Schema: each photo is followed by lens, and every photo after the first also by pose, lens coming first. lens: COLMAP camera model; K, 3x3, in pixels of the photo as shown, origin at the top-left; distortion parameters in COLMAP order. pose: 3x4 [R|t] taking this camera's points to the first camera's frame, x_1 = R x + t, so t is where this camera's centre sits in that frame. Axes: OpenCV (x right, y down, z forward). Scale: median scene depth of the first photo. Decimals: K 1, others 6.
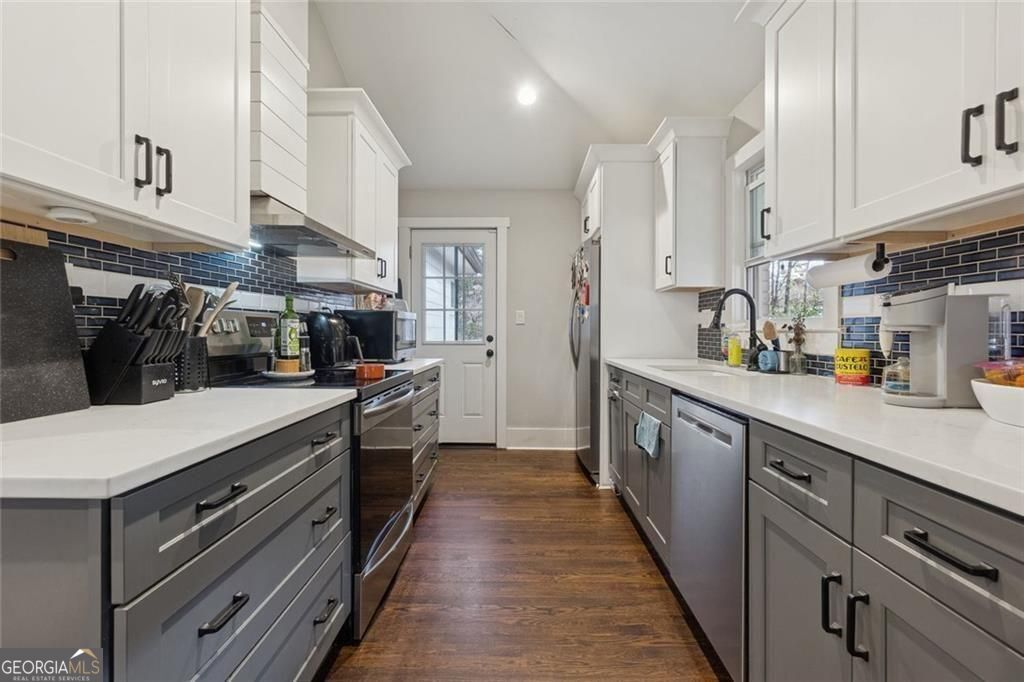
lens RADIAL K [[452.6, 0, 517.6], [0, 452.6, 335.3], [0, 0, 1]] dist [-0.002438, 0.000380]
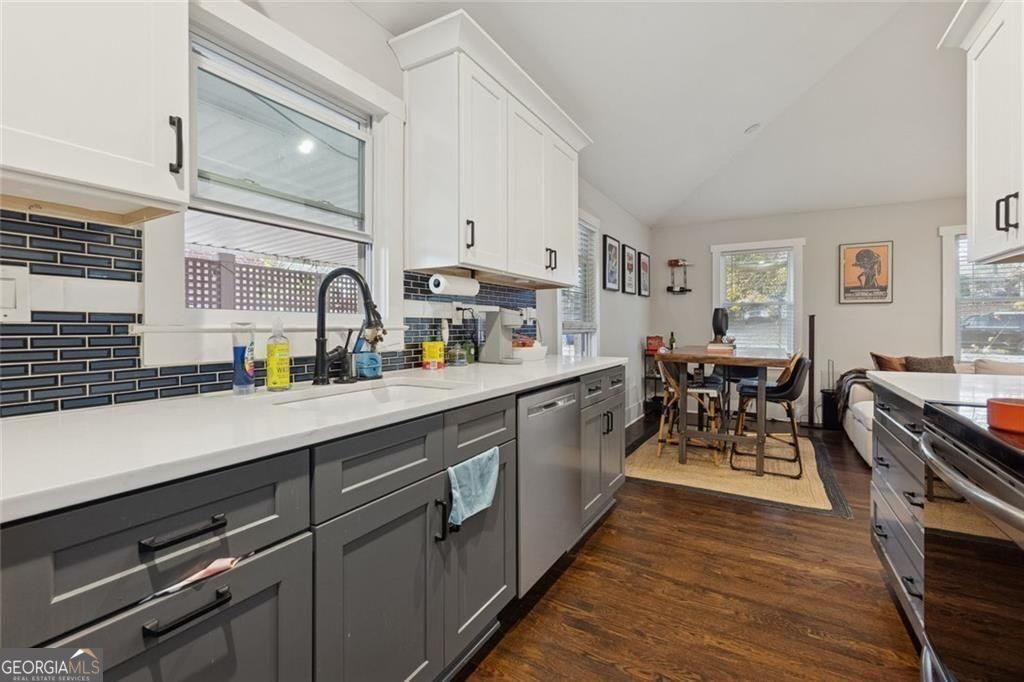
lens RADIAL K [[452.6, 0, 509.3], [0, 452.6, 326.4], [0, 0, 1]] dist [-0.002438, 0.000380]
pose [[-0.866488, -0.000586, 0.499198, -0.077062], [0.005348, 0.999931, 0.010455, -0.019238], [-0.499169, 0.011729, -0.866425, 1.459225]]
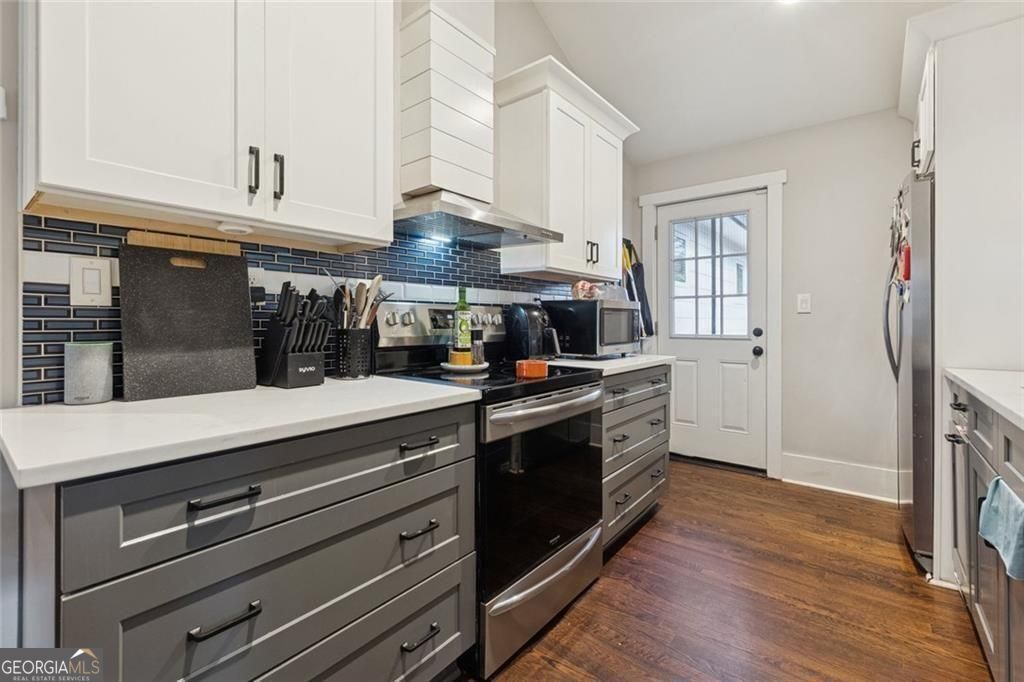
lens RADIAL K [[452.6, 0, 513.0], [0, 452.6, 323.1], [0, 0, 1]] dist [-0.002438, 0.000380]
pose [[0.784122, -0.001539, -0.620605, 0.161982], [-0.003778, 0.999967, -0.007253, -0.001929], [0.620595, 0.008032, 0.784090, 0.247637]]
